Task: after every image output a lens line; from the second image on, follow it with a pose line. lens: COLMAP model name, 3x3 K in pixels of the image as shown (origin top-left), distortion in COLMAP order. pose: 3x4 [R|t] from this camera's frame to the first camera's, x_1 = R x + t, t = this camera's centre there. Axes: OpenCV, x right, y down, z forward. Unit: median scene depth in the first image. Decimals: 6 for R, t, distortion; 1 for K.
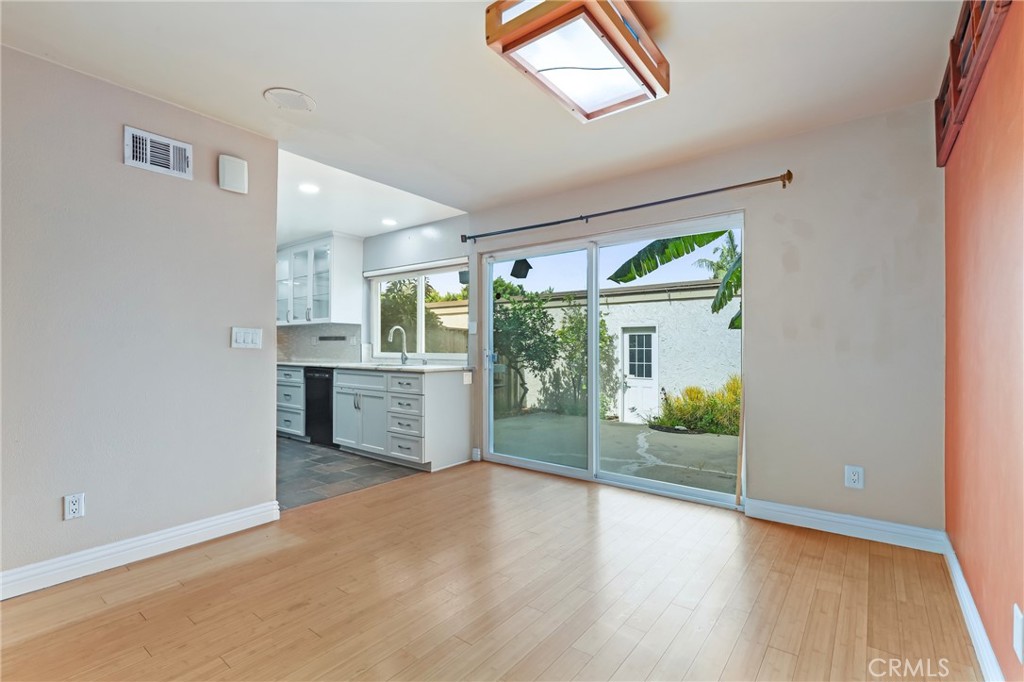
lens RADIAL K [[465.9, 0, 512.0], [0, 465.9, 343.3], [0, 0, 1]] dist [0.000491, -0.000686]
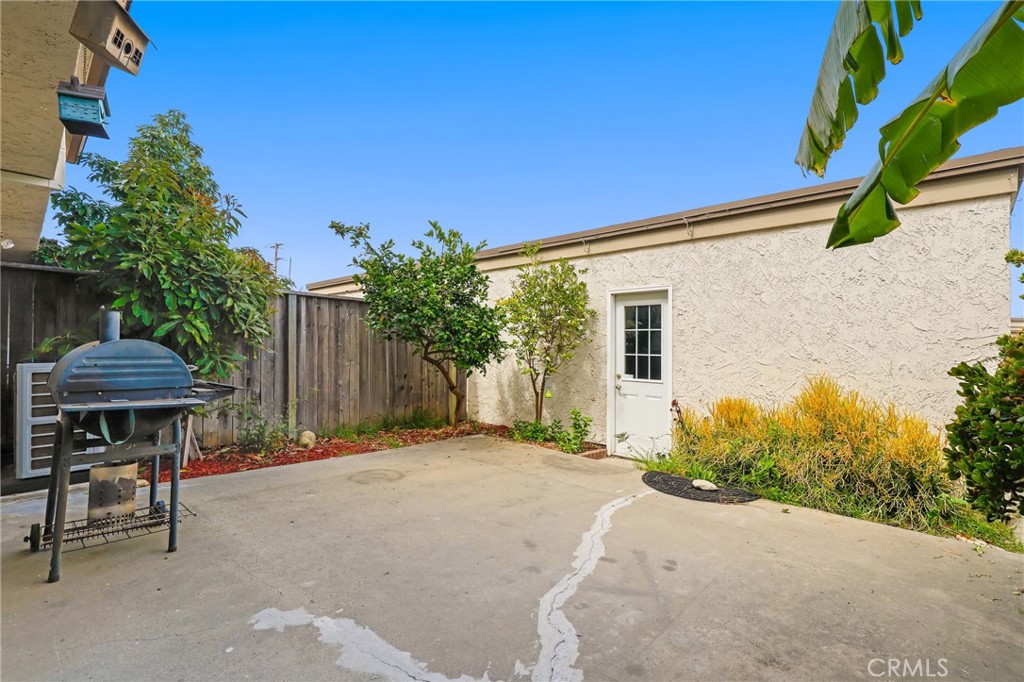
lens RADIAL K [[465.9, 0, 513.7], [0, 465.9, 341.5], [0, 0, 1]] dist [0.000491, -0.000686]
pose [[0.995040, 0.003819, -0.099402, 0.244094], [-0.003074, 0.999966, 0.007649, 0.031177], [0.099428, -0.007305, 0.995018, 0.570530]]
